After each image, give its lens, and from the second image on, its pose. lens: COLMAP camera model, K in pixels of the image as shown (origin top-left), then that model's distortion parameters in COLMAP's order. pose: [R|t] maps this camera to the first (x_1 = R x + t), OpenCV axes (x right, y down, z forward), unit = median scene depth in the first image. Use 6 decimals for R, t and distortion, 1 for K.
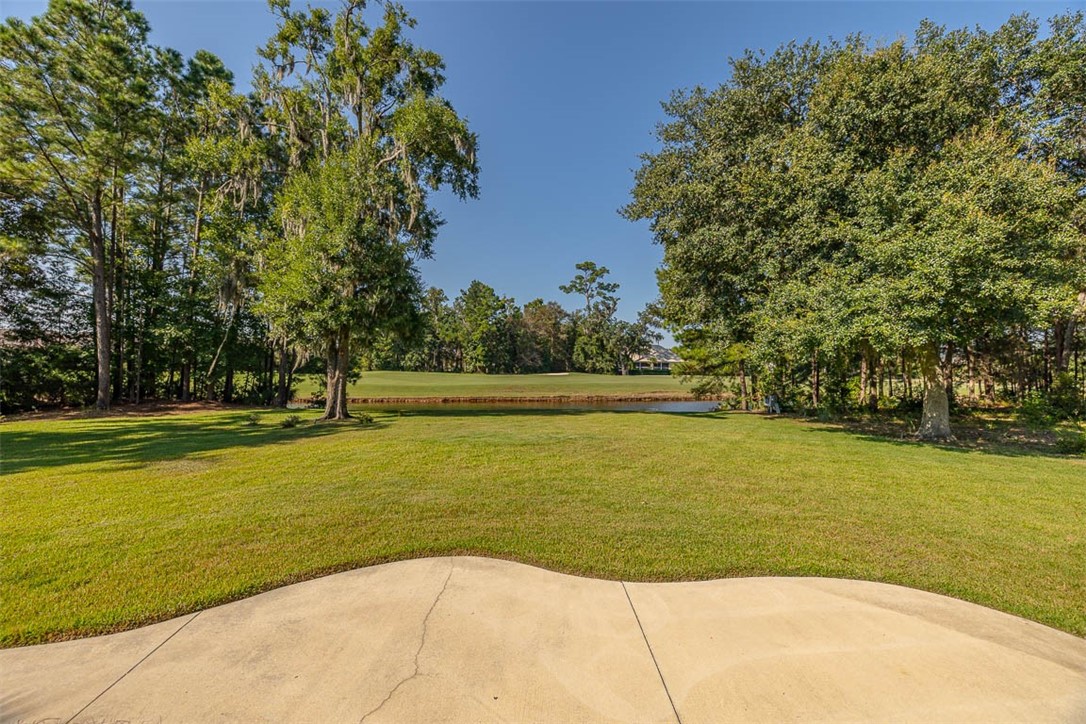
lens RADIAL K [[452.8, 0, 544.8], [0, 452.8, 363.3], [0, 0, 1]] dist [0.000567, -0.000768]
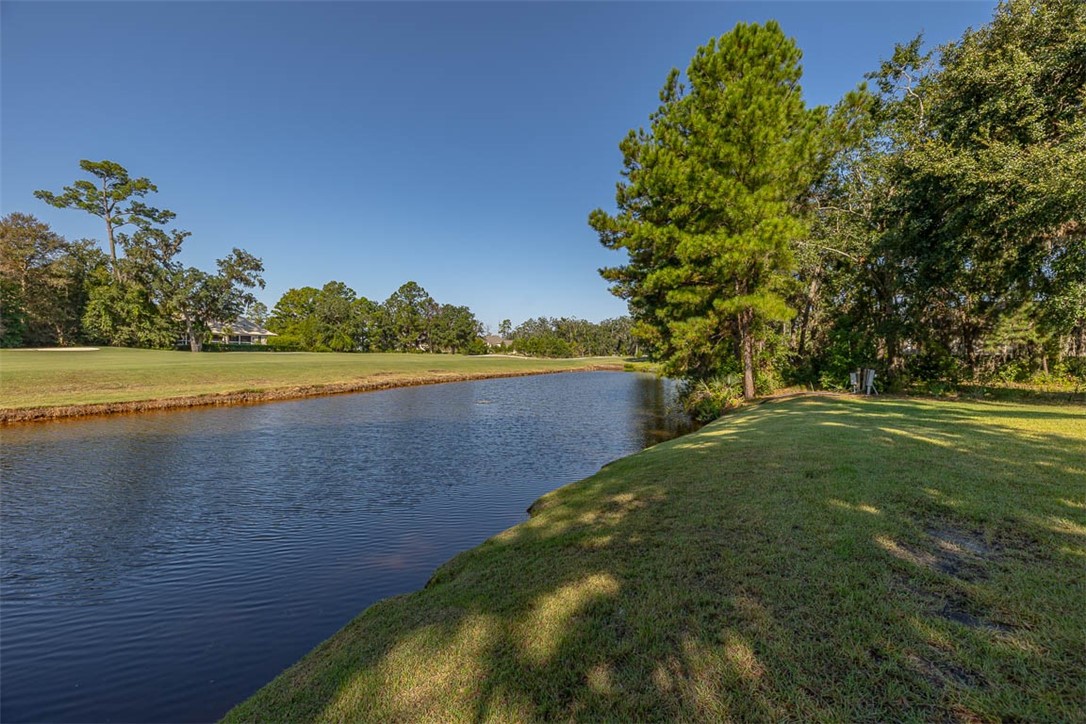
lens RADIAL K [[452.8, 0, 536.1], [0, 452.8, 357.7], [0, 0, 1]] dist [0.000567, -0.000768]
pose [[0.583662, -0.011635, 0.811914, -0.070012], [-0.016873, 0.999508, 0.026452, 0.008735], [-0.811822, -0.029139, 0.583178, 0.204156]]
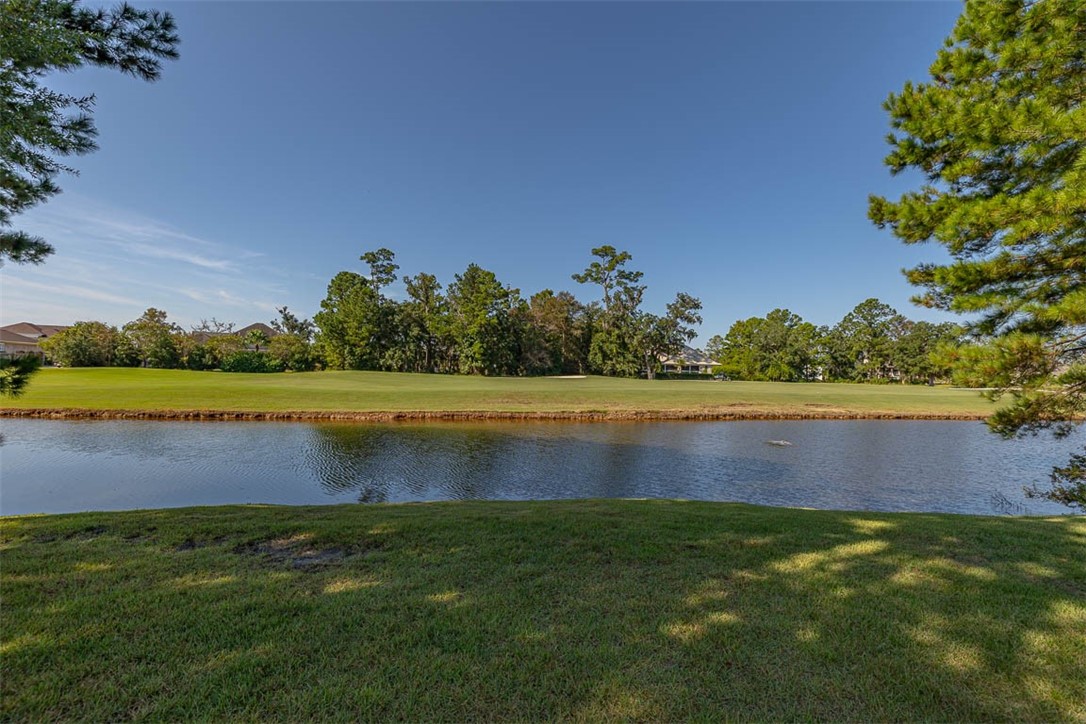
lens RADIAL K [[452.8, 0, 545.1], [0, 452.8, 359.7], [0, 0, 1]] dist [0.000567, -0.000768]
pose [[0.999886, 0.010418, -0.010963, -0.009389], [-0.010598, 0.999807, -0.016519, 0.005814], [0.010789, 0.016633, 0.999803, 0.161888]]
